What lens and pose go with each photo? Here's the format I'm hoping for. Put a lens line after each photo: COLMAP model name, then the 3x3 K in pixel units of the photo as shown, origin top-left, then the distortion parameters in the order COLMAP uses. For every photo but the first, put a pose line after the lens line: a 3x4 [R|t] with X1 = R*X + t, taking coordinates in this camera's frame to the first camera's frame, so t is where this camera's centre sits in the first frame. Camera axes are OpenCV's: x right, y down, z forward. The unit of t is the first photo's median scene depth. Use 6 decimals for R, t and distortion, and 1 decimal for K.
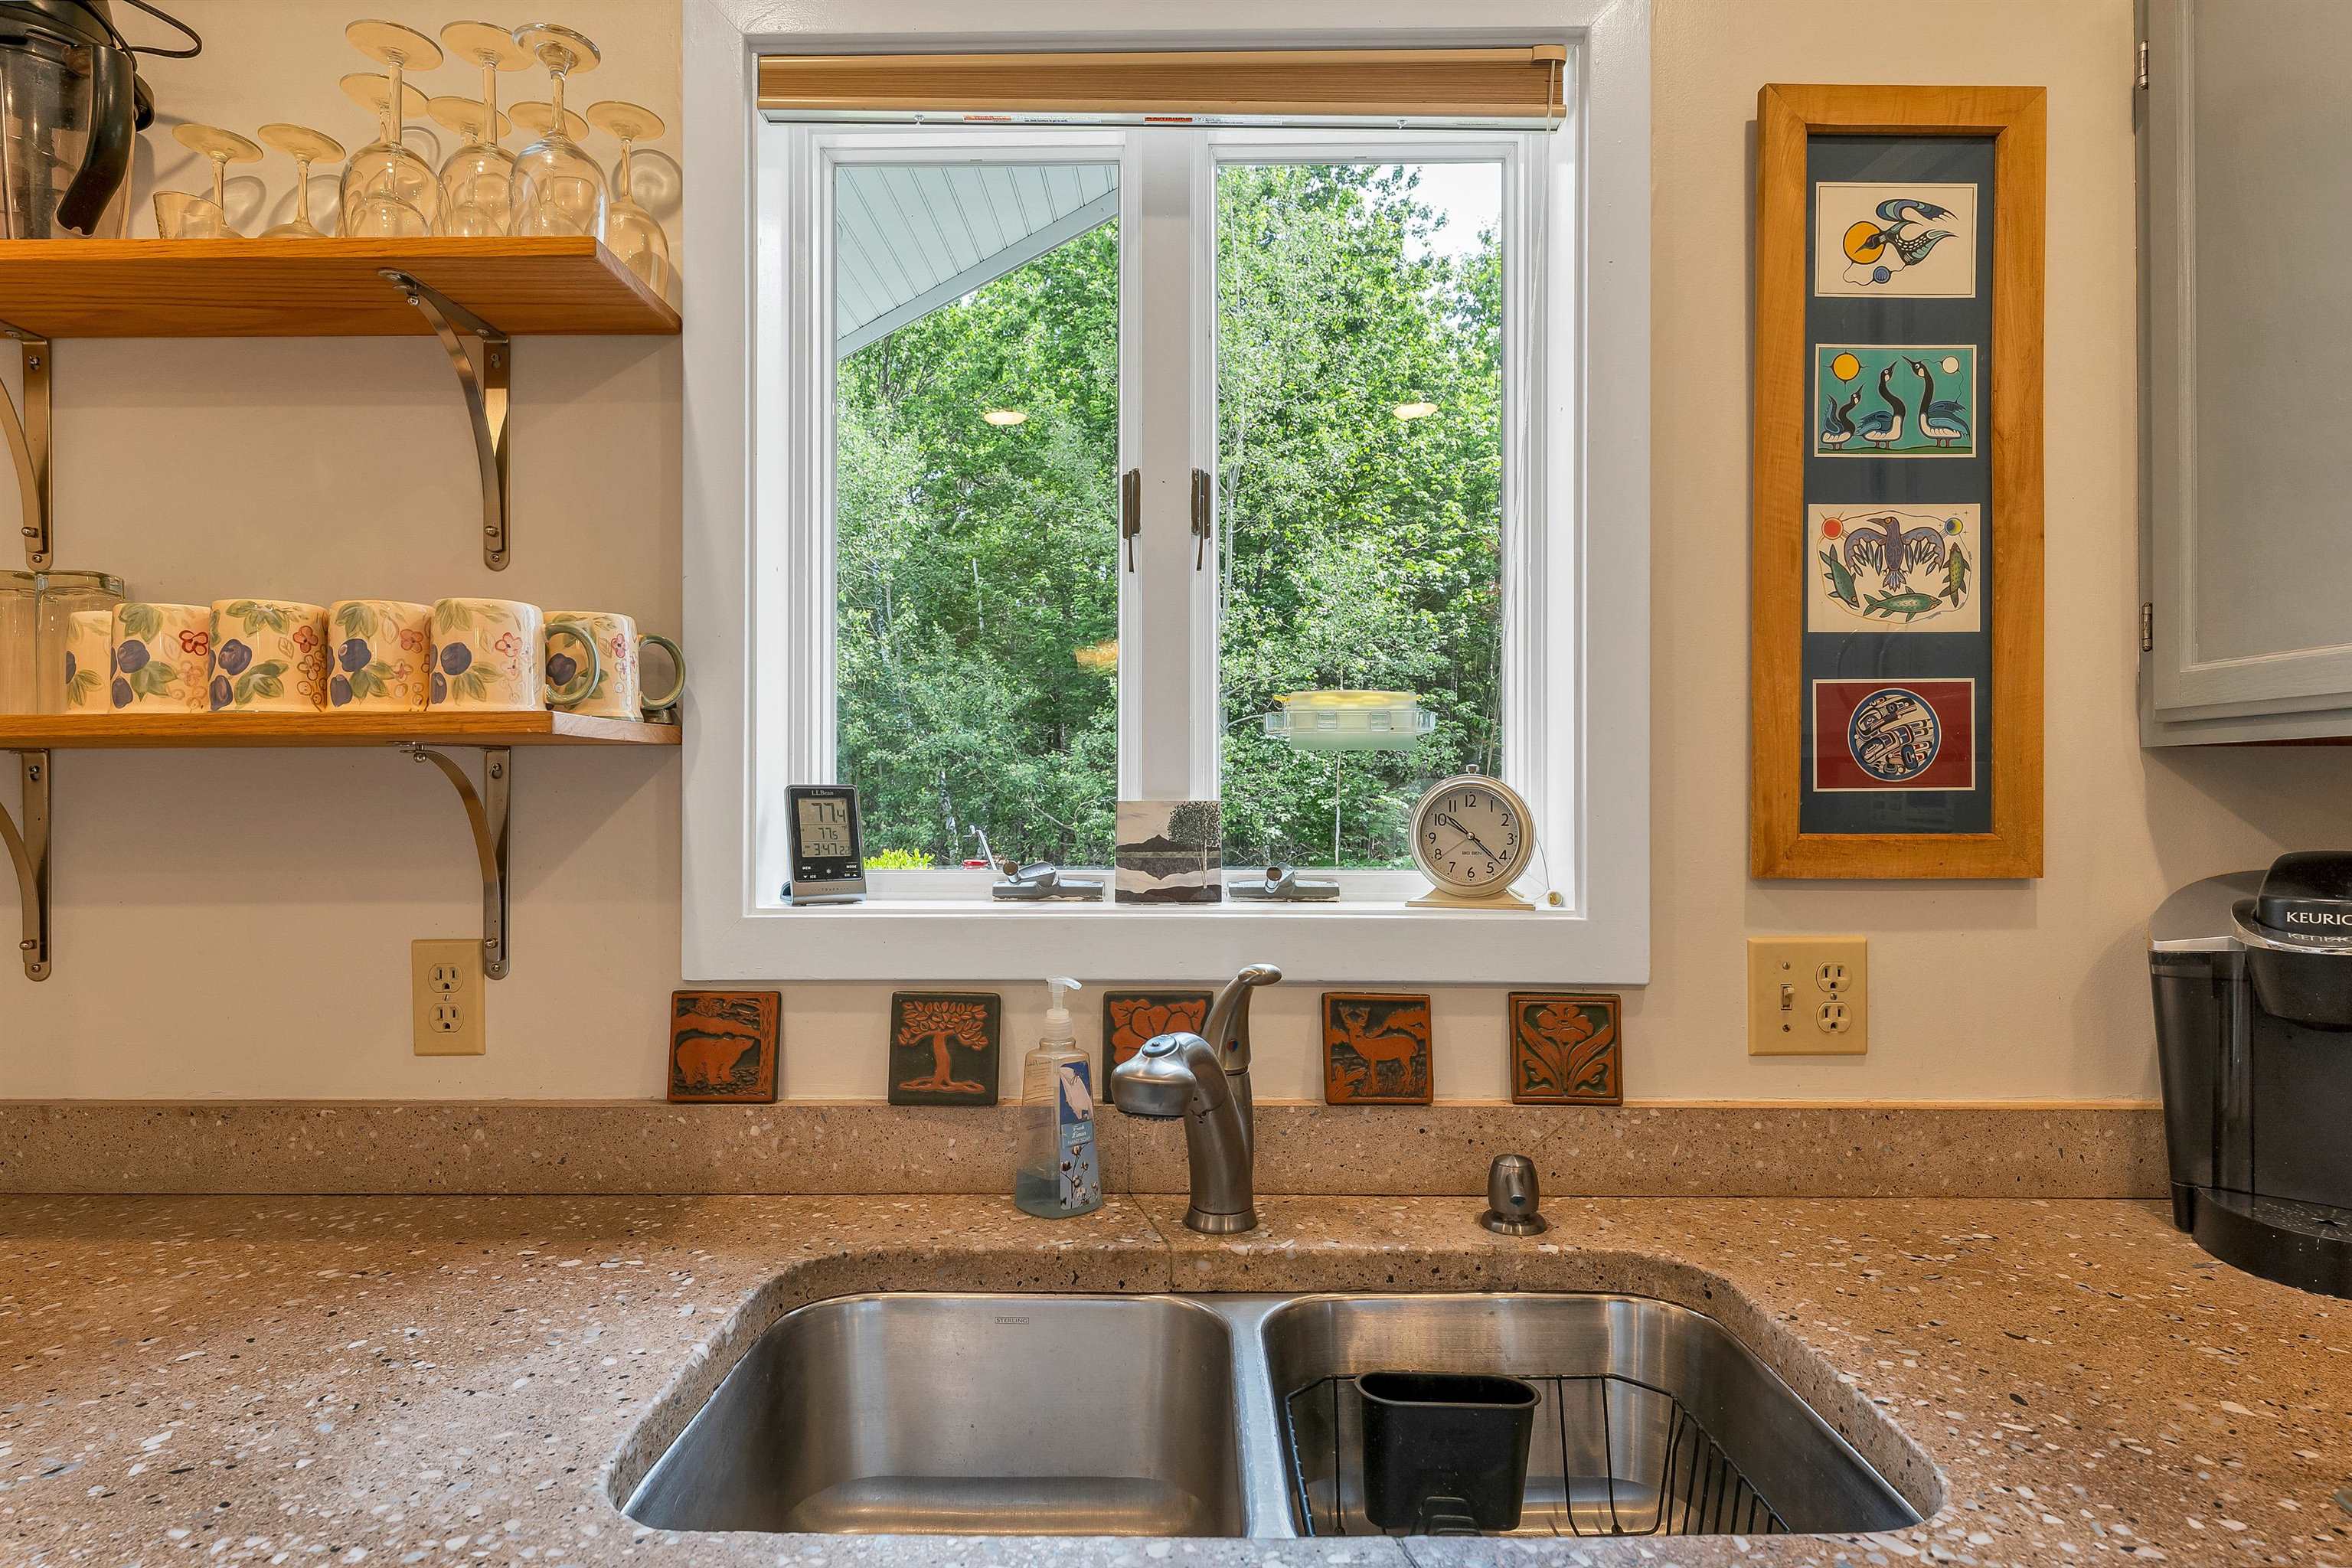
lens RADIAL K [[1242.7, 0, 1166.8], [0, 1242.7, 796.0], [0, 0, 1]] dist [0.000180, -0.000274]
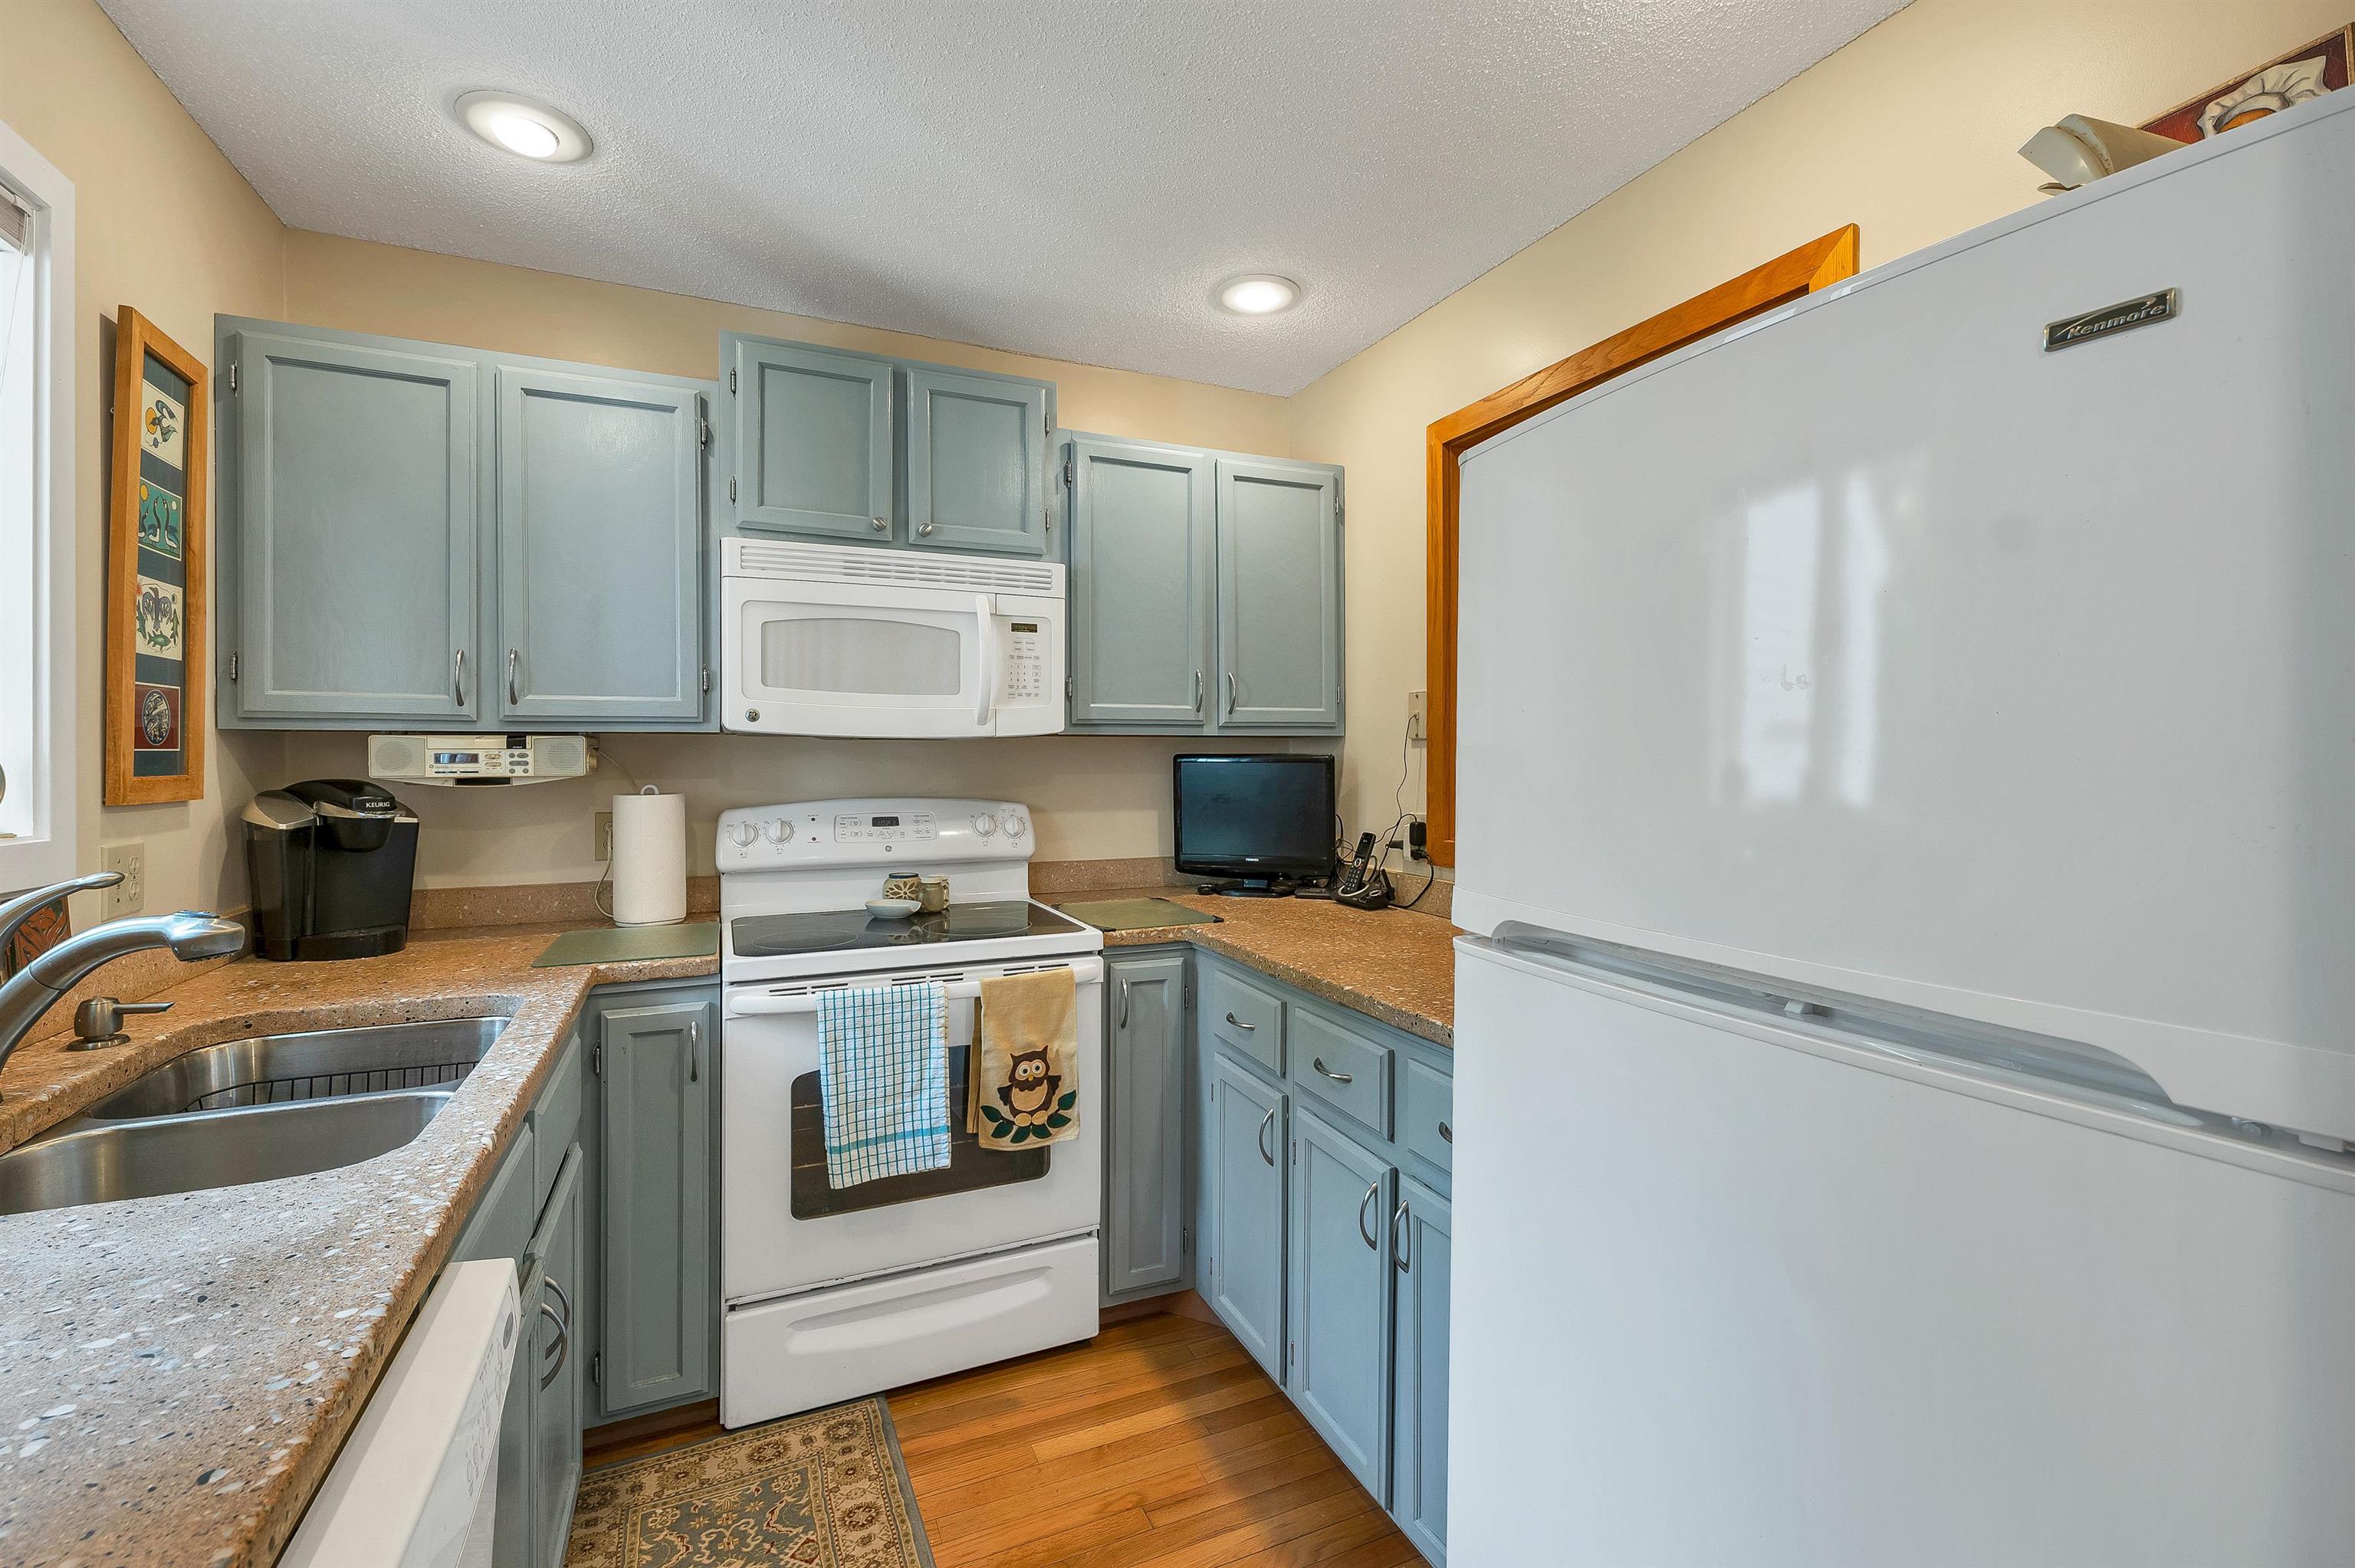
lens RADIAL K [[1005.9, 0, 1180.4], [0, 1005.9, 763.5], [0, 0, 1]] dist [0.002696, -0.000545]
pose [[-0.422824, -0.004443, 0.906201, -1.240344], [-0.003451, 0.999989, 0.003293, 0.003938], [-0.906205, -0.001735, -0.422835, 0.321248]]
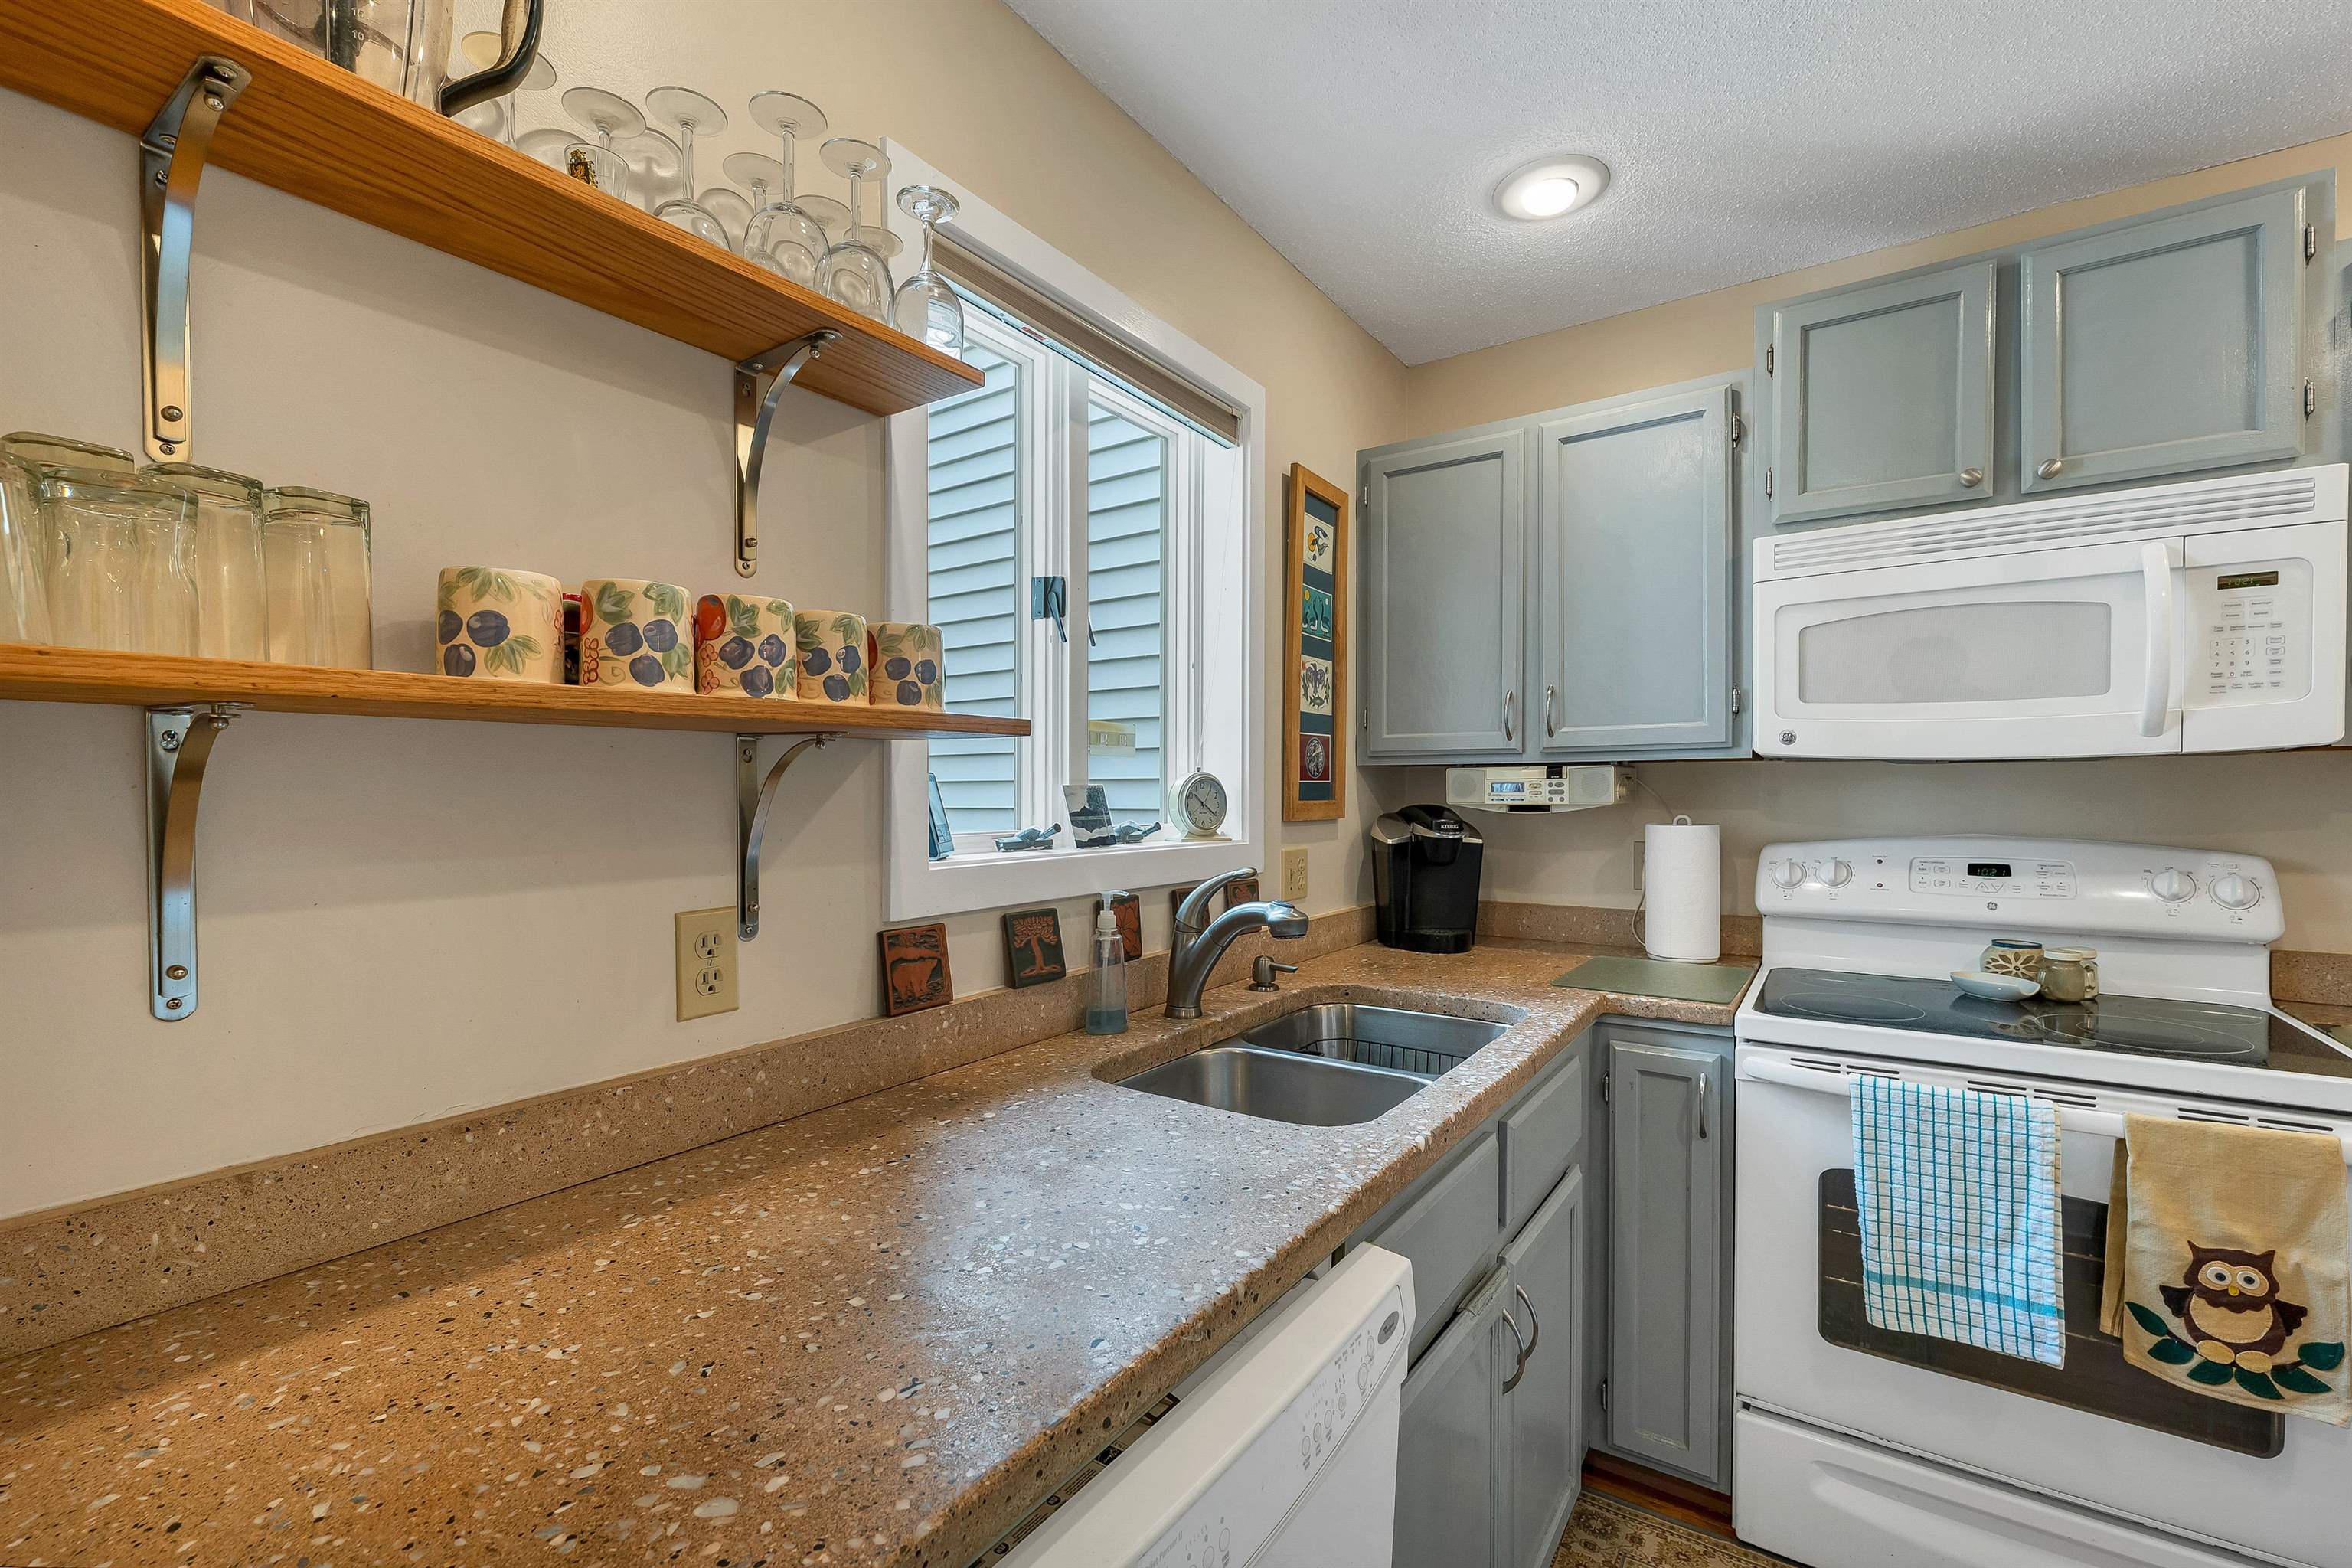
lens RADIAL K [[998.5, 0, 1185.7], [0, 998.5, 800.6], [0, 0, 1]] dist [0.002921, 0.000124]
pose [[0.553402, -0.008554, 0.832871, -1.097785], [-0.002805, 0.999922, 0.012133, 0.008514], [-0.832910, -0.009050, 0.553335, 0.171986]]
